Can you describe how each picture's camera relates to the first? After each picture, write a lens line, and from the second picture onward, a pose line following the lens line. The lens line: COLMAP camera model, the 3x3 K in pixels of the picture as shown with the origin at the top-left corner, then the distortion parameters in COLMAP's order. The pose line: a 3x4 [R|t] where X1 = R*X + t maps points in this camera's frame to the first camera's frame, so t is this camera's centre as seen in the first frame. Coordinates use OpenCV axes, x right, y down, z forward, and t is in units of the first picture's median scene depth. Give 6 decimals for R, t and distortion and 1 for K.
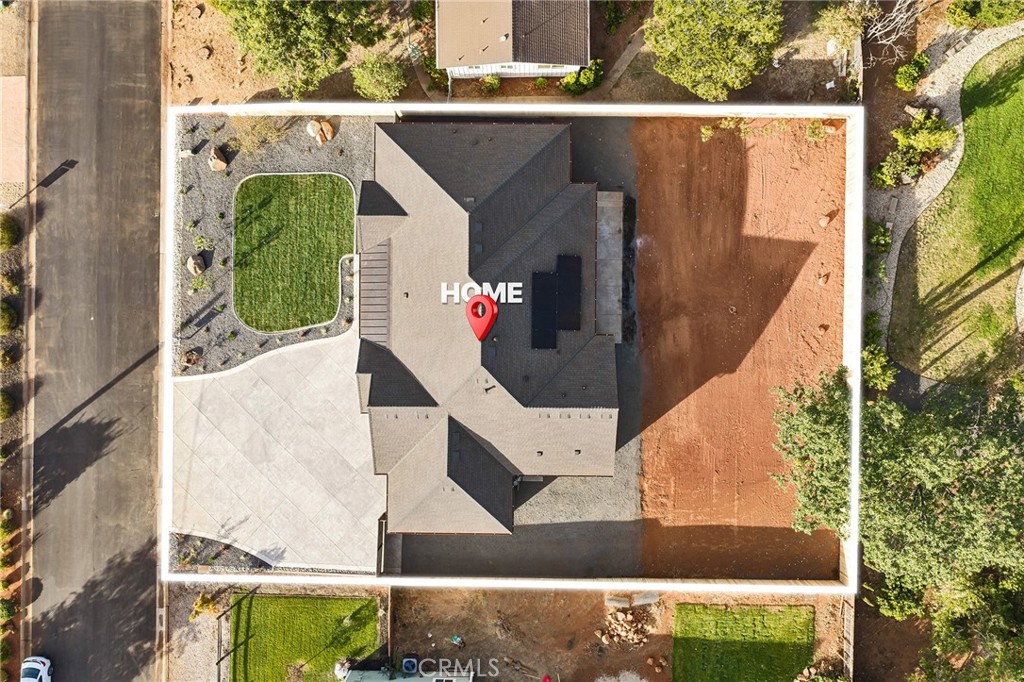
lens RADIAL K [[862.0, 0, 512.0], [0, 862.0, 341.0], [0, 0, 1]] dist [0.012498, 0.000033]
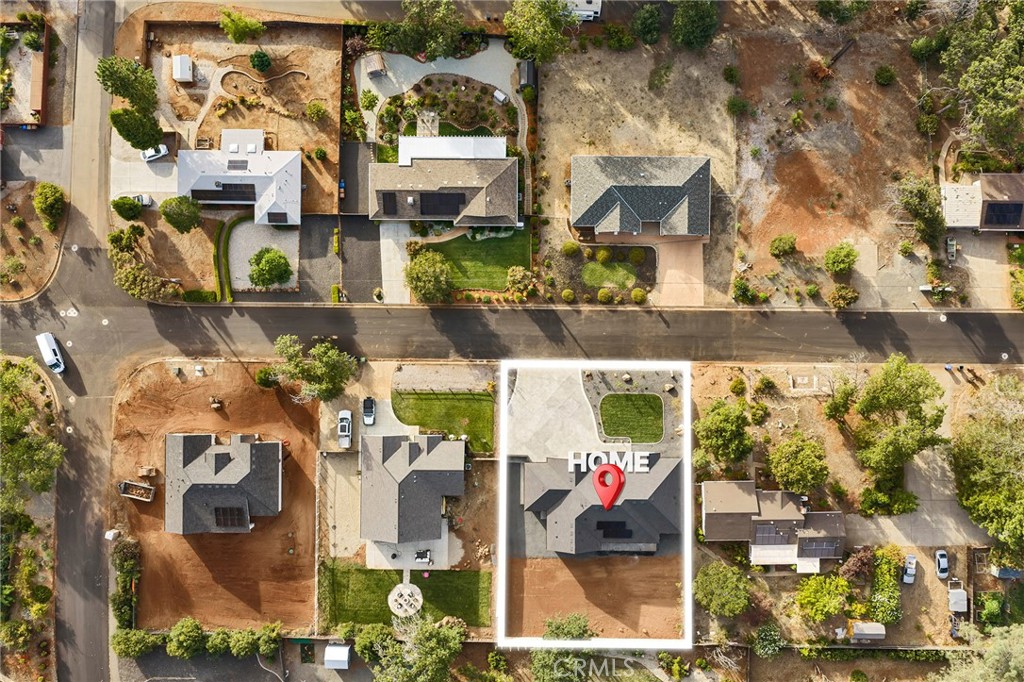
lens RADIAL K [[862.0, 0, 512.0], [0, 862.0, 341.0], [0, 0, 1]] dist [0.012498, 0.000033]
pose [[0.002380, 0.999840, 0.017718, -0.524573], [-0.999983, 0.002287, 0.005272, 0.230829], [0.005230, -0.017730, 0.999829, -1.492267]]
